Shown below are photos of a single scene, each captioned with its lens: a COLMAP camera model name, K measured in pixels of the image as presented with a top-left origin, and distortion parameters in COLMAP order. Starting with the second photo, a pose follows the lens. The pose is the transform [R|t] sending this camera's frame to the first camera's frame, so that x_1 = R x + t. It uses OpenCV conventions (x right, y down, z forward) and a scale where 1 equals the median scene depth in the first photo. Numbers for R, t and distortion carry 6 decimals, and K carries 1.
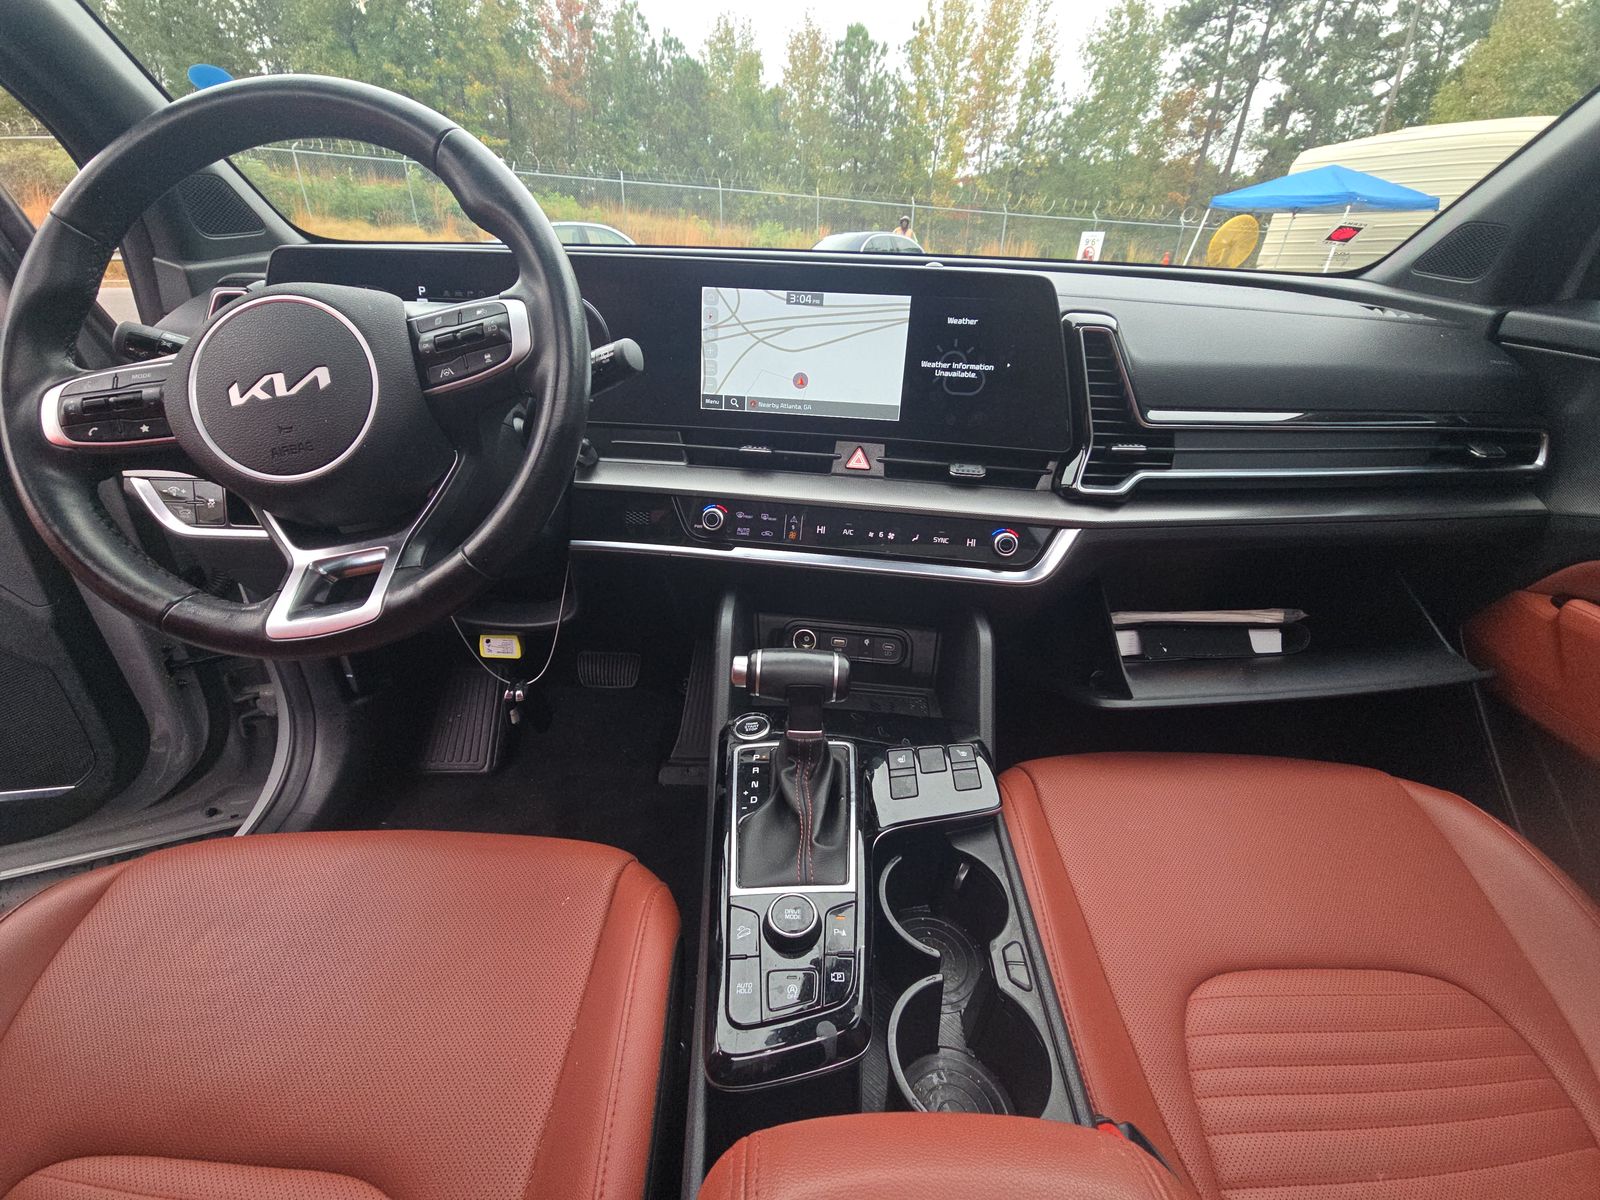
lens RADIAL K [[642.5, 0, 800.0], [0, 642.5, 600.0], [0, 0, 1]] dist [-0.001523, -0.000137]
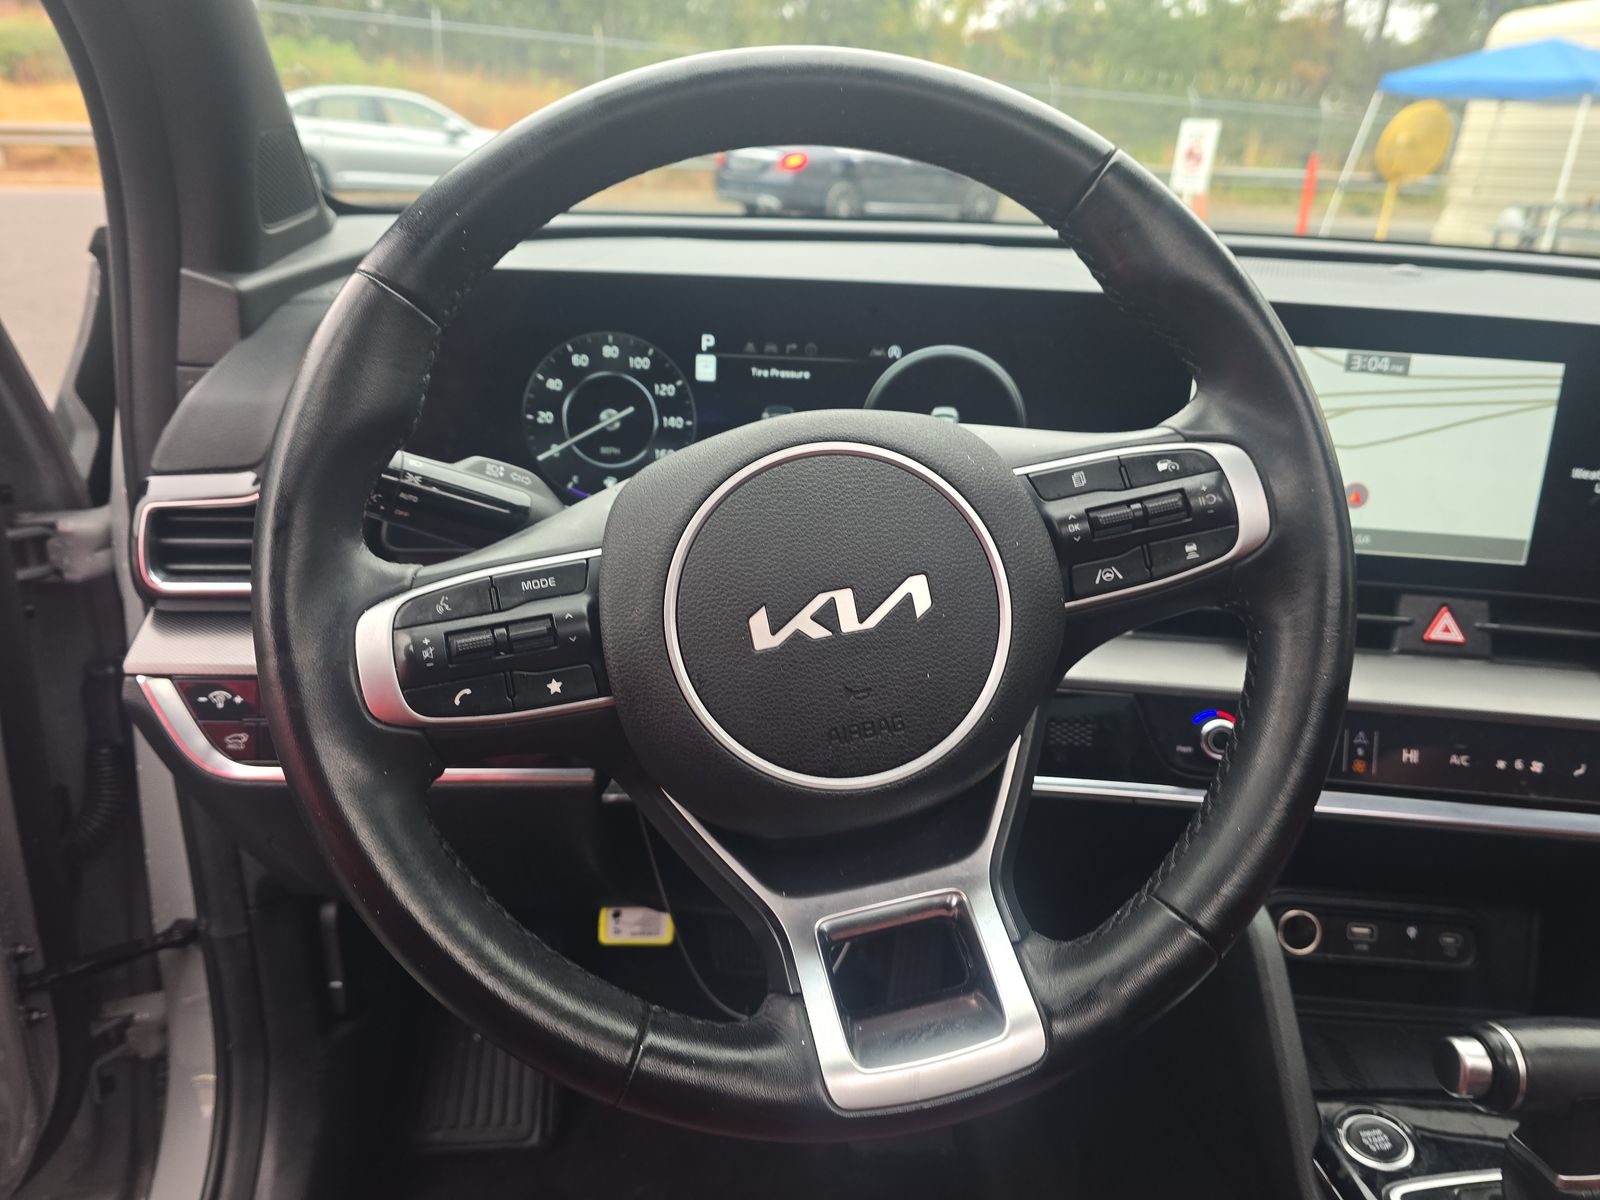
lens RADIAL K [[1081.1, 0, 800.0], [0, 1081.1, 600.0], [0, 0, 1]] dist [0.045405, -0.057170]
pose [[0.997548, -0.007825, 0.069544, -0.588585], [0.014537, 0.995223, -0.096536, -0.166475], [-0.068456, 0.097311, 0.992897, 0.070031]]
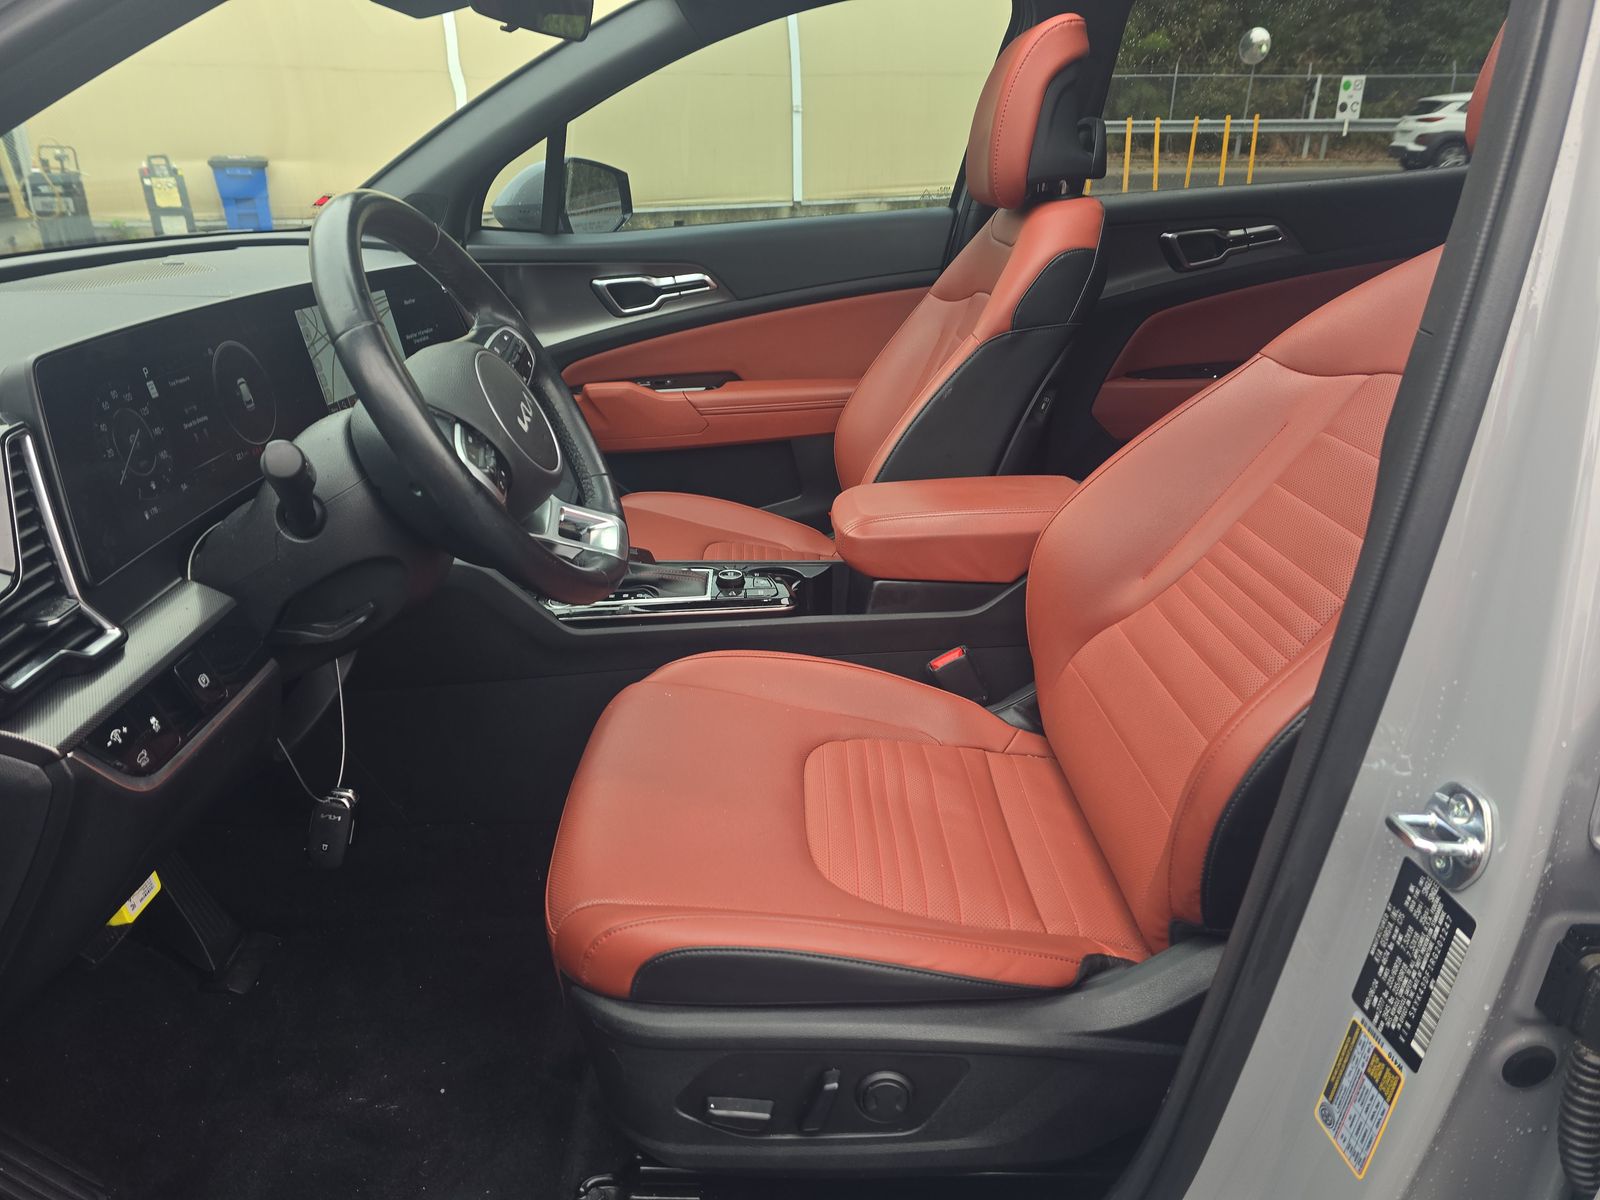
lens RADIAL K [[1081.1, 0, 800.0], [0, 1081.1, 600.0], [0, 0, 1]] dist [0.045405, -0.057170]
pose [[-0.017419, -0.407490, 0.913043, -1.962947], [0.468203, 0.803548, 0.367555, -0.370368], [-0.883449, 0.433892, 0.176791, 0.152349]]
